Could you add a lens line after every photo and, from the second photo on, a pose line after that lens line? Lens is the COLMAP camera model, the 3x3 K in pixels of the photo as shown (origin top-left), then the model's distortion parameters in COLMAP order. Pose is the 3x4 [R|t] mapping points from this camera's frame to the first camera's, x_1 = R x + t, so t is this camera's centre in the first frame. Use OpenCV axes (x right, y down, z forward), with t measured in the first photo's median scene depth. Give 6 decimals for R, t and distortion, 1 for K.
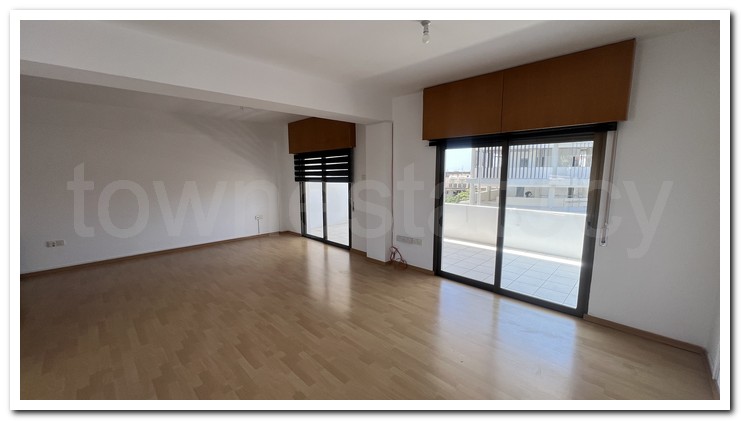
lens RADIAL K [[279.6, 0, 367.9], [0, 279.6, 209.9], [0, 0, 1]] dist [-0.005190, 0.001970]
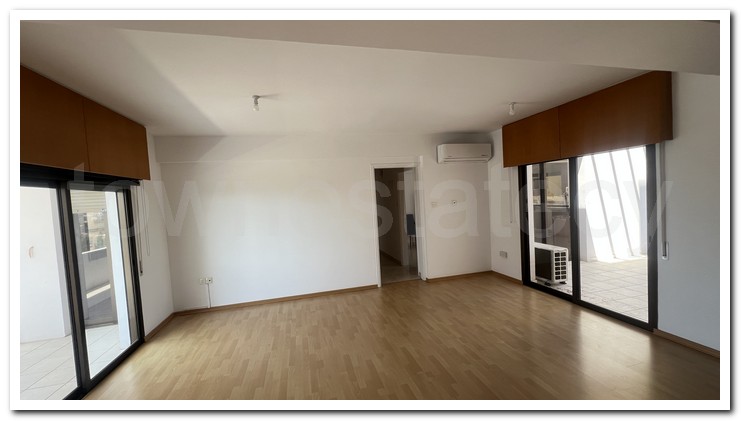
lens RADIAL K [[279.6, 0, 369.6], [0, 279.6, 209.3], [0, 0, 1]] dist [-0.005190, 0.001970]
pose [[-0.851478, 0.033758, 0.523303, -0.456573], [0.134271, 0.978693, 0.155341, -0.142836], [-0.506909, 0.202534, -0.837868, 0.969062]]
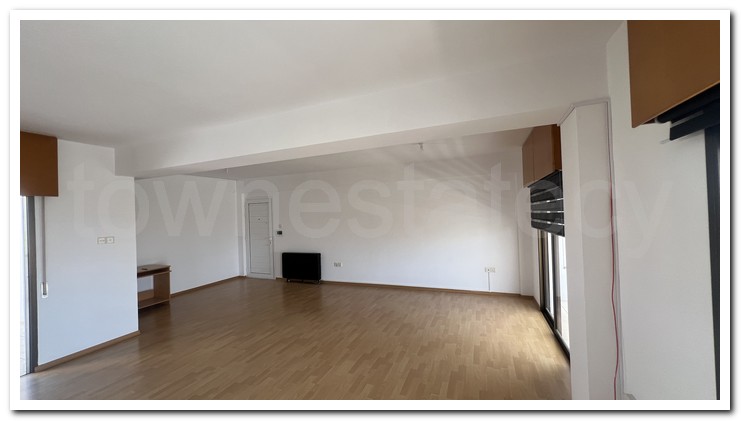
lens RADIAL K [[279.6, 0, 370.4], [0, 279.6, 209.2], [0, 0, 1]] dist [-0.005190, 0.001970]
pose [[0.389044, -0.019560, -0.921011, 0.343544], [-0.093160, 0.993814, -0.060457, -0.104073], [0.916496, 0.109322, 0.384816, 0.576742]]
